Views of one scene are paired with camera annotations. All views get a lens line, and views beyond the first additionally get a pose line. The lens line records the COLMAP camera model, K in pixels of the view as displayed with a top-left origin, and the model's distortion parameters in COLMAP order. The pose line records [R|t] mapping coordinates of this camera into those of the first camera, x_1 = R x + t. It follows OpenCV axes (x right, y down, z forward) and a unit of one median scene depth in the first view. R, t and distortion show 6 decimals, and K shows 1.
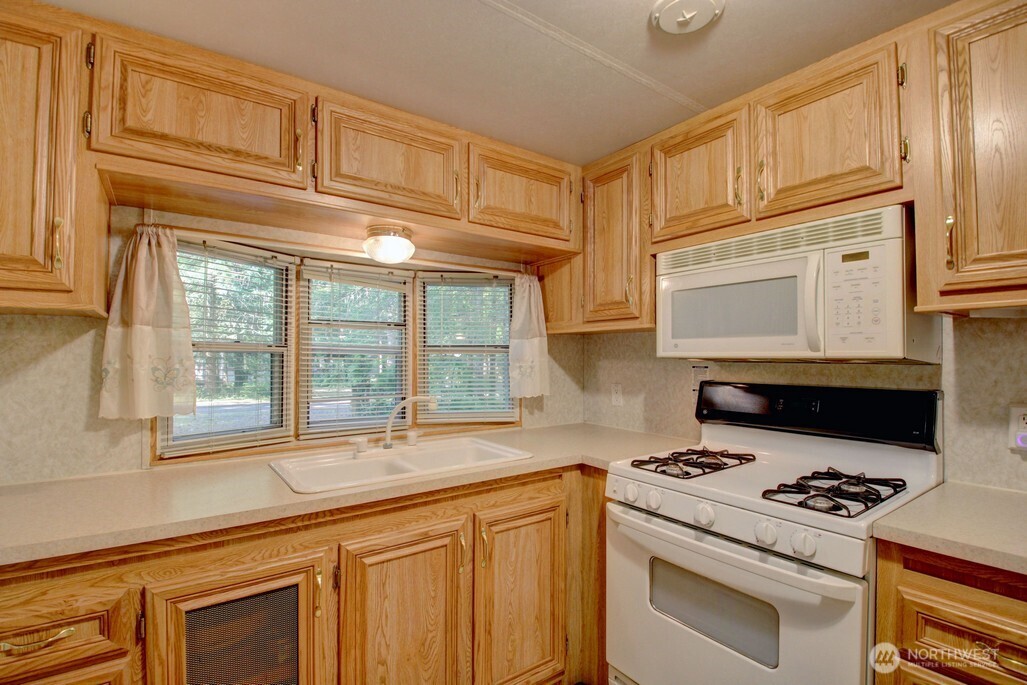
lens RADIAL K [[478.4, 0, 513.0], [0, 478.4, 348.4], [0, 0, 1]] dist [0.004410, -0.019503]
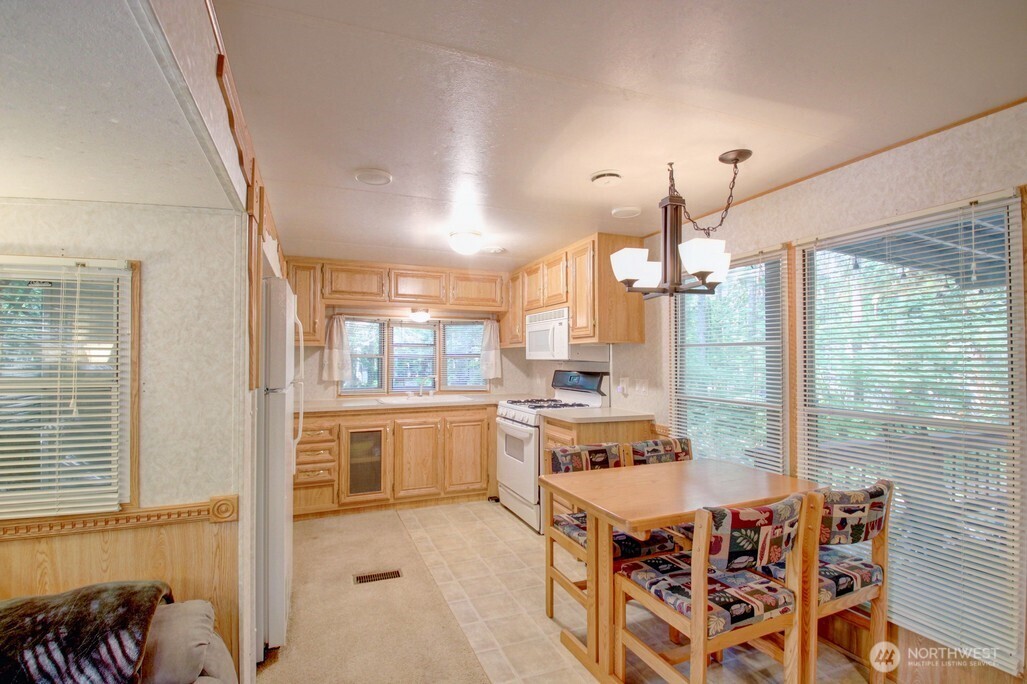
lens RADIAL K [[478.4, 0, 520.8], [0, 478.4, 344.3], [0, 0, 1]] dist [0.004410, -0.019503]
pose [[0.977203, -0.008584, -0.212133, 0.890720], [0.005884, 0.999893, -0.013359, -0.028040], [0.212225, 0.011806, 0.977150, -1.507080]]
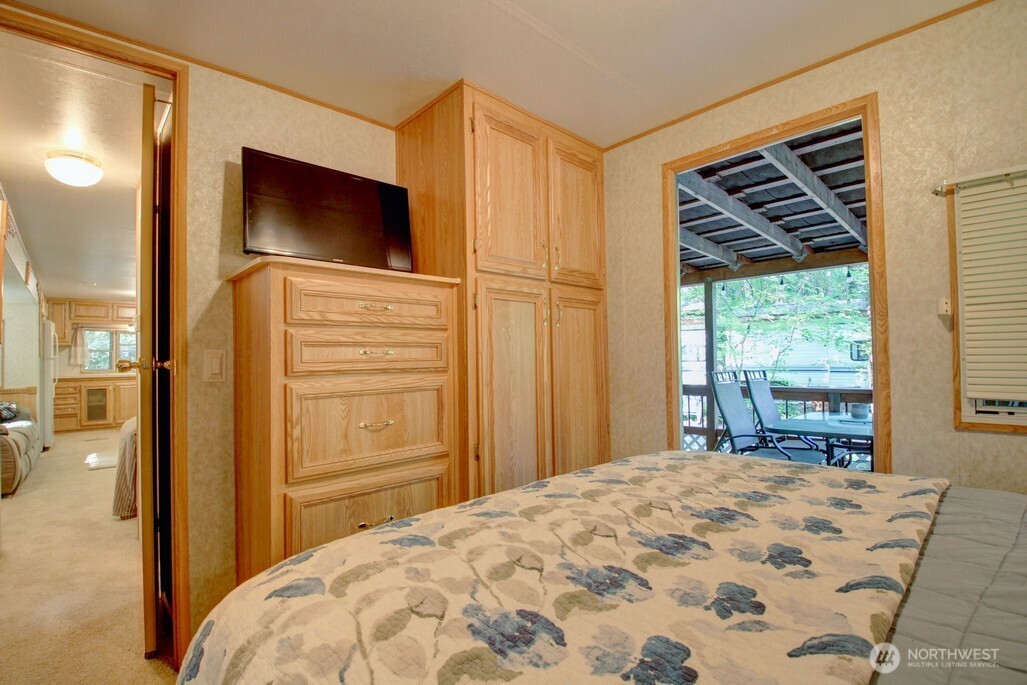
lens RADIAL K [[478.4, 0, 506.9], [0, 478.4, 347.7], [0, 0, 1]] dist [0.004410, -0.019503]
pose [[0.992750, -0.015296, 0.119220, 3.082749], [0.016367, 0.999834, -0.008017, 0.077134], [-0.119077, 0.009910, 0.992836, -4.451764]]
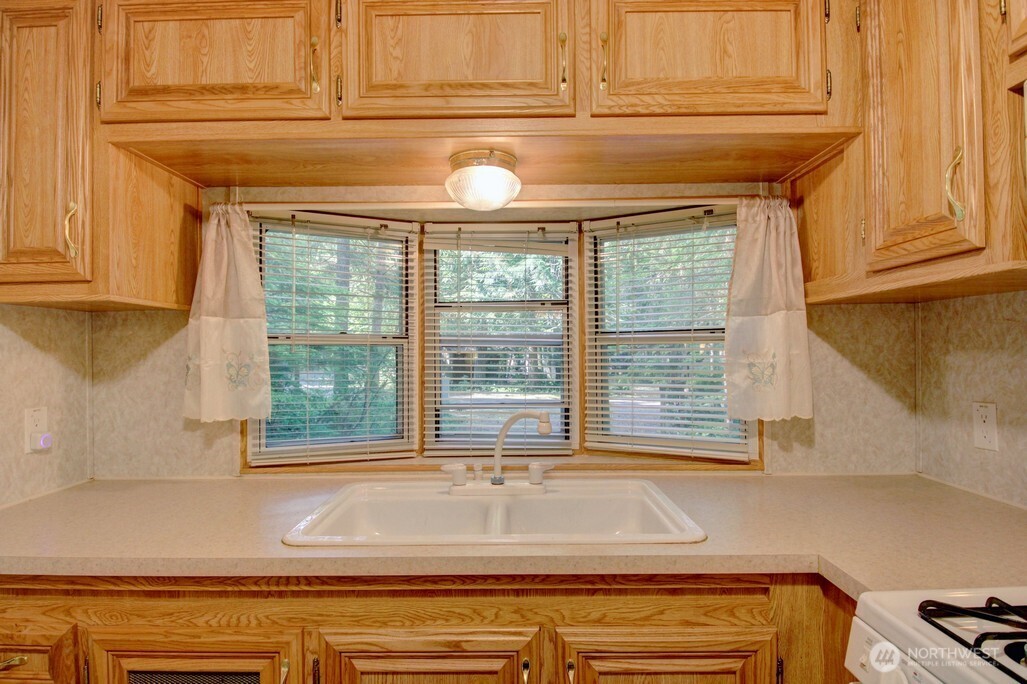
lens RADIAL K [[559.6, 0, 503.9], [0, 559.6, 350.3], [0, 0, 1]] dist [0.004160, -0.018497]
pose [[0.800604, -0.008257, -0.599136, 0.259137], [0.018920, 0.999755, 0.011504, 0.011616], [0.598894, -0.020546, 0.800564, 0.438041]]
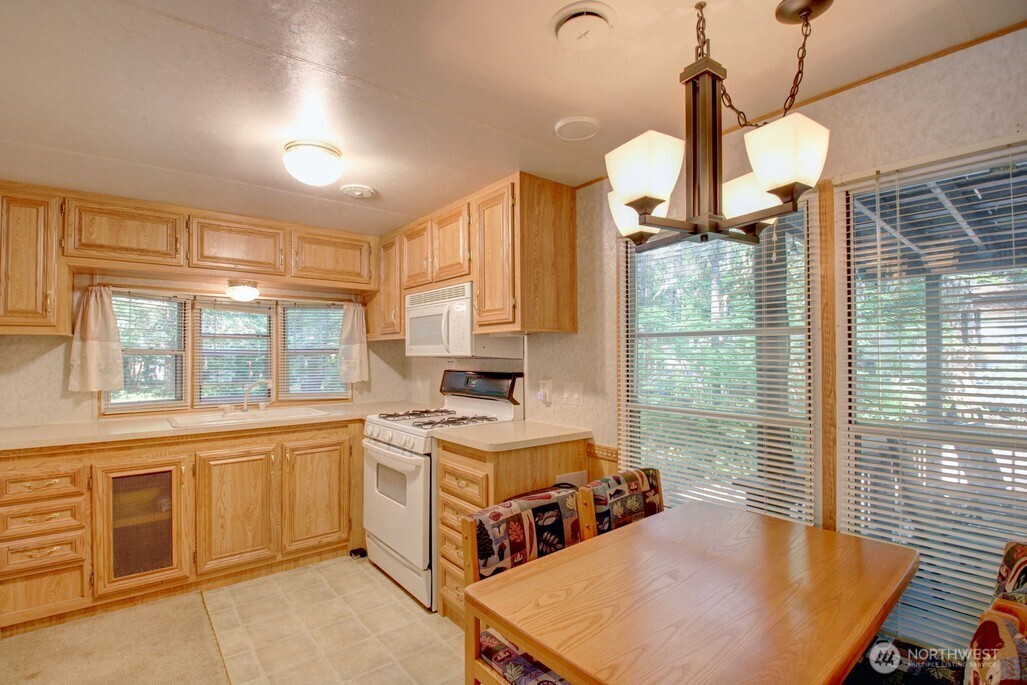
lens RADIAL K [[478.4, 0, 512.1], [0, 478.4, 346.5], [0, 0, 1]] dist [0.004410, -0.019503]
pose [[0.998646, -0.005542, 0.051718, 0.679596], [0.005551, 0.999985, -0.000028, -0.015016], [-0.051717, 0.000315, 0.998662, -0.831488]]
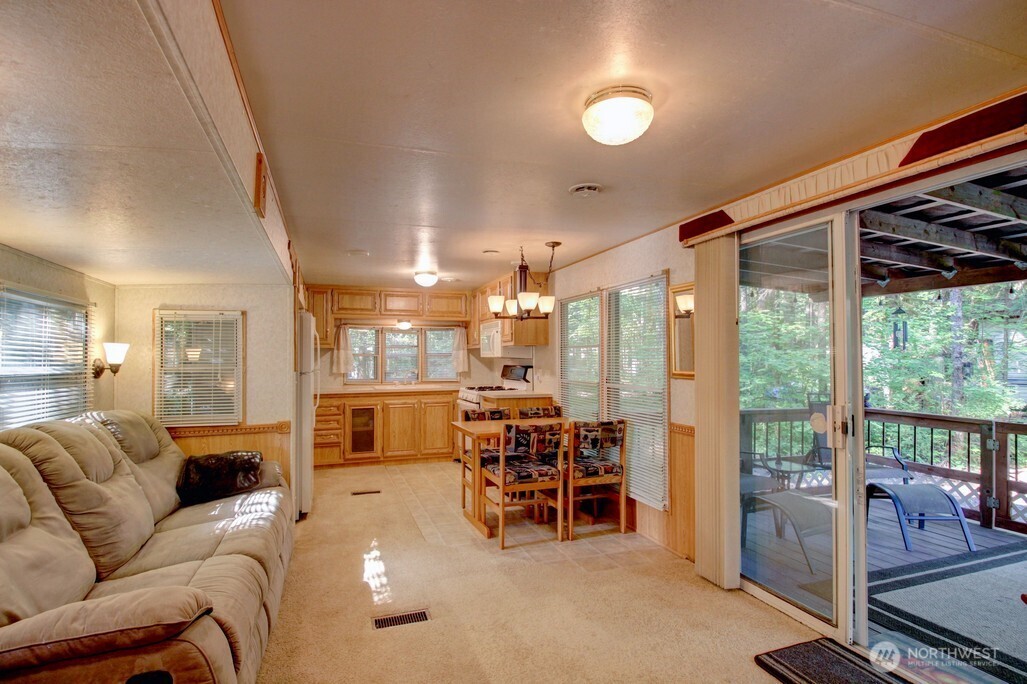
lens RADIAL K [[507.8, 0, 523.6], [0, 507.8, 344.3], [0, 0, 1]] dist [-0.003219, -0.008228]
pose [[0.968029, -0.011838, -0.250559, 1.634189], [0.009317, 0.999893, -0.011243, -0.029876], [0.250665, 0.008549, 0.968036, -2.529179]]
